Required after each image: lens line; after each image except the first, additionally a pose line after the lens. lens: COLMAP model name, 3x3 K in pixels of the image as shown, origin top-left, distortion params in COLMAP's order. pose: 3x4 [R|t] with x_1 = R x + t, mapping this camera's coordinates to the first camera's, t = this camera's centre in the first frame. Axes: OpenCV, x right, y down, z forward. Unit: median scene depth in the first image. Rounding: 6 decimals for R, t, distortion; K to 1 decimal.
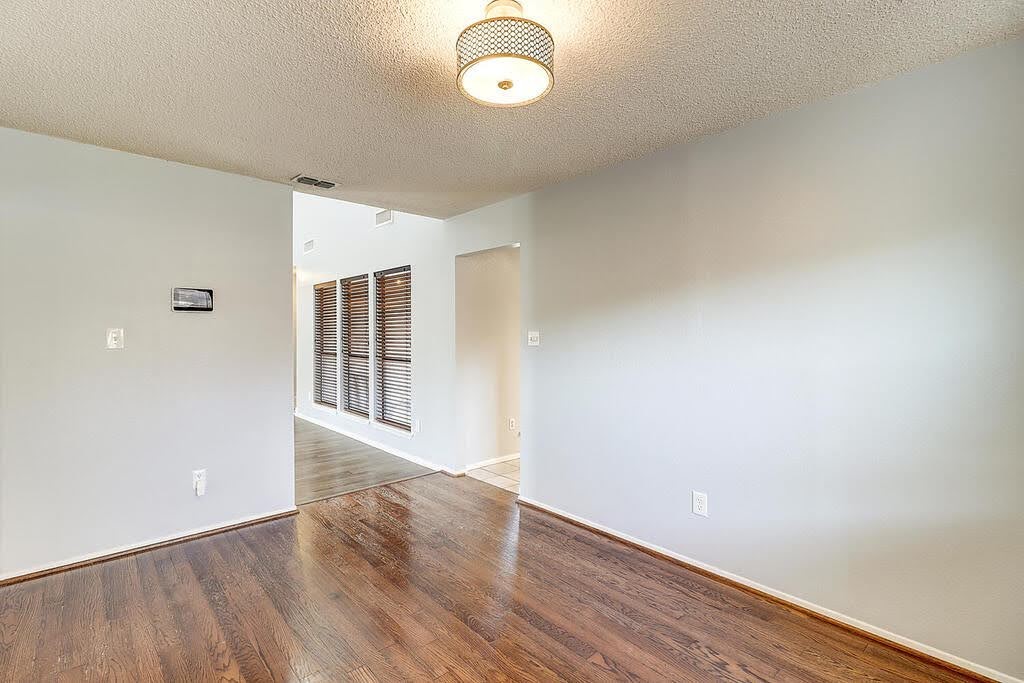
lens RADIAL K [[470.5, 0, 507.0], [0, 470.5, 334.8], [0, 0, 1]] dist [-0.000990, -0.000478]
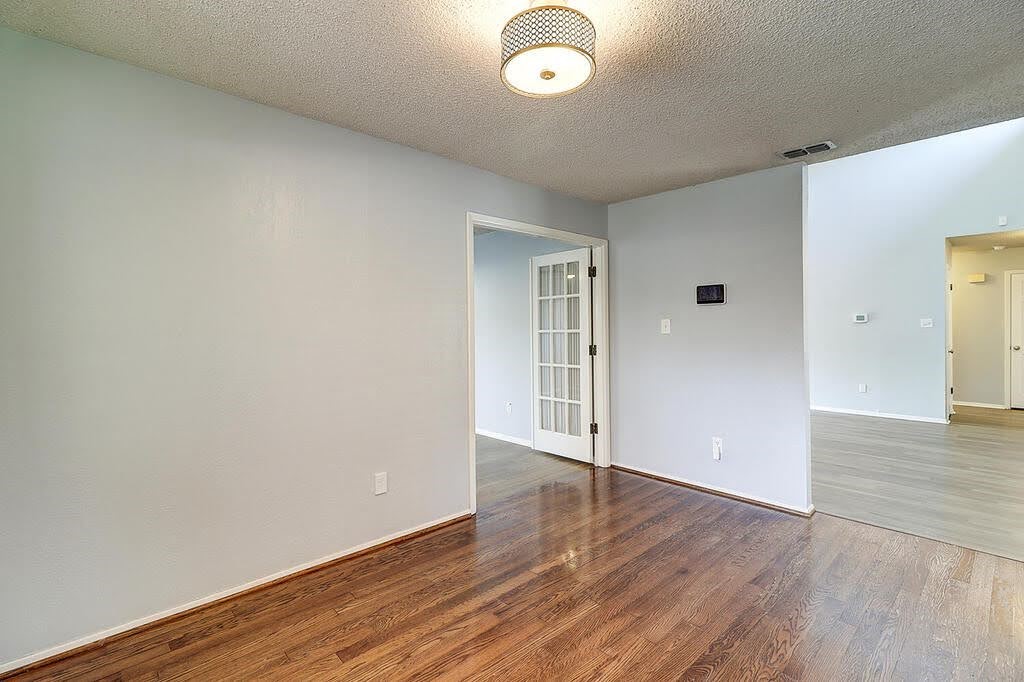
lens RADIAL K [[470.5, 0, 507.2], [0, 470.5, 339.0], [0, 0, 1]] dist [-0.000990, -0.000478]
pose [[0.011295, 0.030686, -0.999465, 0.526540], [0.005680, 0.999511, 0.030752, -0.001586], [0.999920, -0.006025, 0.011115, 0.466384]]
